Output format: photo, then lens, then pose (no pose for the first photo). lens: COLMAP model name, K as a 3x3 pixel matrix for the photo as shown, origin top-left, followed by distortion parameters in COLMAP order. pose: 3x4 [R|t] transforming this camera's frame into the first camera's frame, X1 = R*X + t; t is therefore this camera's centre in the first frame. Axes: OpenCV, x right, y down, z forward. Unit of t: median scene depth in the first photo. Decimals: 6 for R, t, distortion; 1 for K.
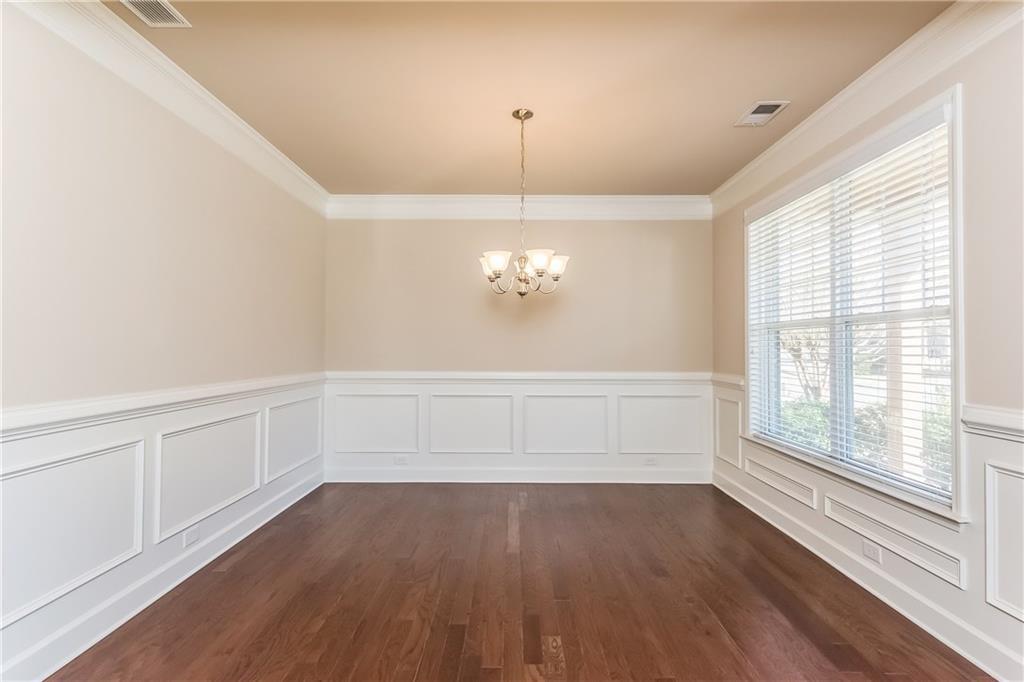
lens RADIAL K [[484.3, 0, 508.5], [0, 484.3, 337.1], [0, 0, 1]] dist [0.005117, 0.000171]
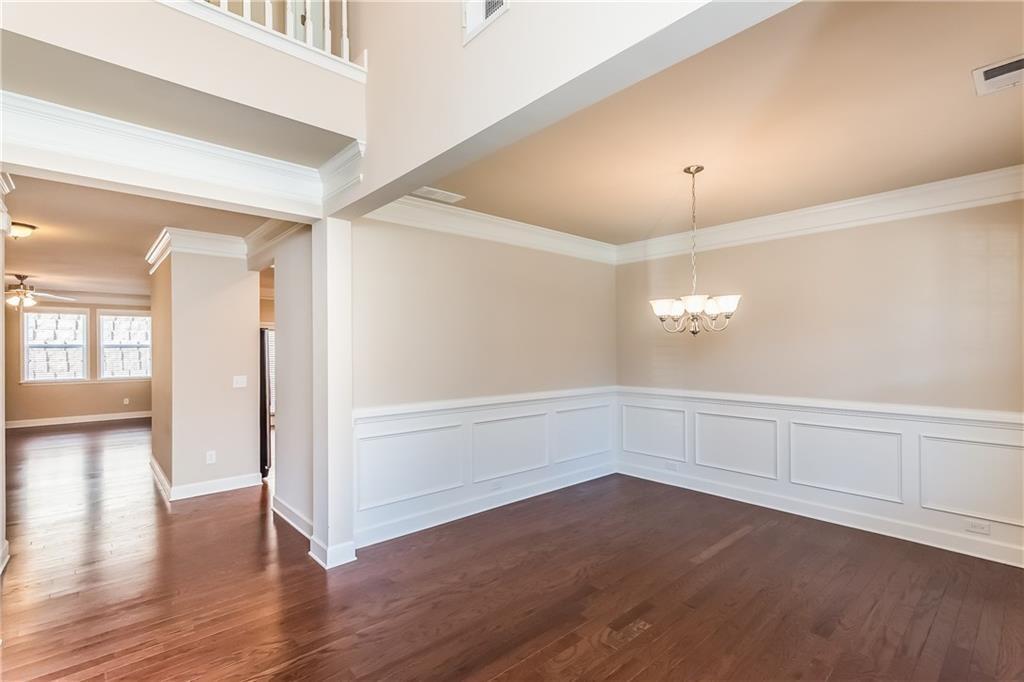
lens RADIAL K [[465.2, 0, 508.1], [0, 465.2, 345.0], [0, 0, 1]] dist [0.001164, 0.000021]
pose [[0.670620, -0.010128, -0.741732, 0.526707], [0.024449, 0.999665, 0.008455, -0.079461], [0.741398, -0.023805, 0.670643, -0.032150]]
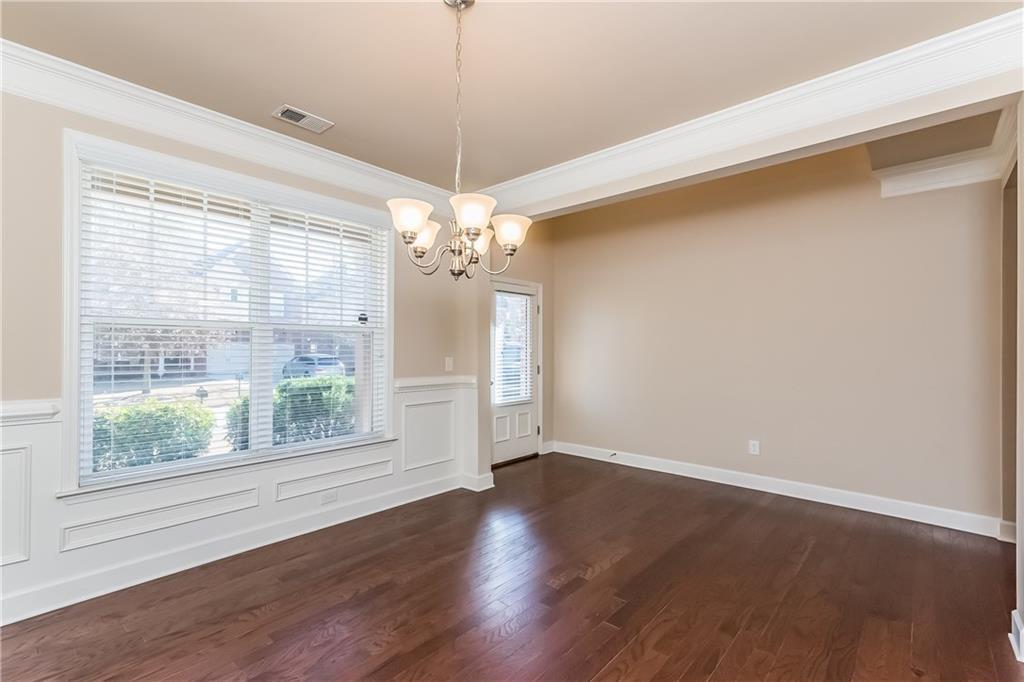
lens RADIAL K [[465.2, 0, 508.1], [0, 465.2, 345.0], [0, 0, 1]] dist [0.001164, 0.000021]
pose [[-0.752578, -0.007863, 0.658456, -0.431706], [-0.027587, 0.999427, -0.019596, 0.015140], [-0.657924, -0.032913, -0.752364, 1.410280]]
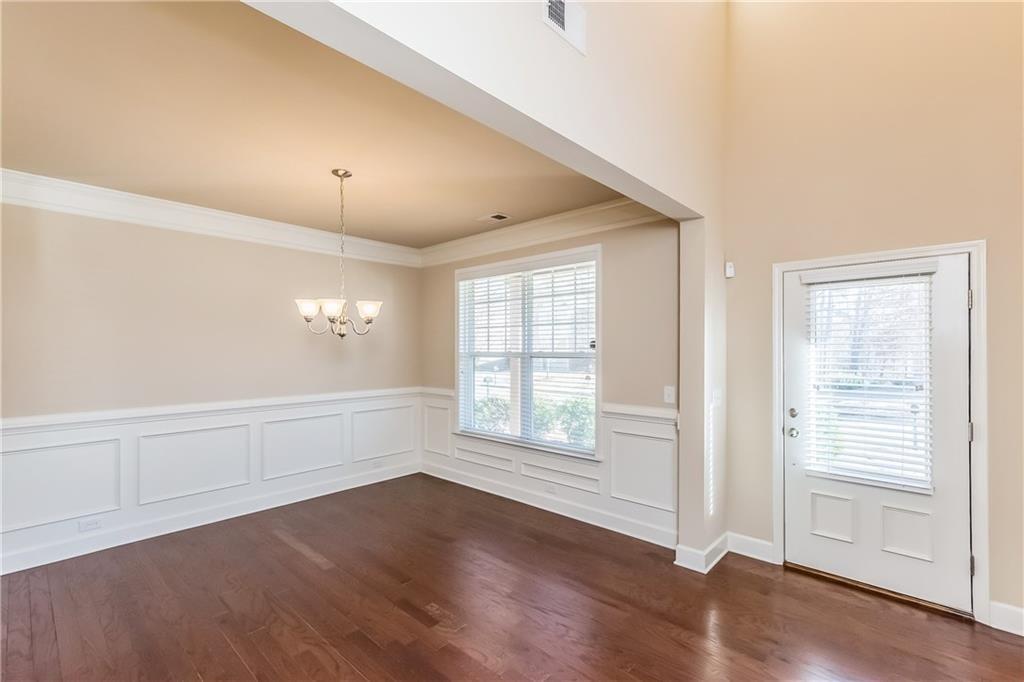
lens RADIAL K [[452.4, 0, 511.3], [0, 452.4, 348.5], [0, 0, 1]] dist [0.019795, -0.000230]
pose [[0.678647, -0.003823, 0.734455, -0.474150], [-0.011004, 0.999821, 0.015372, -0.077921], [-0.734382, -0.018514, 0.678484, -0.004050]]
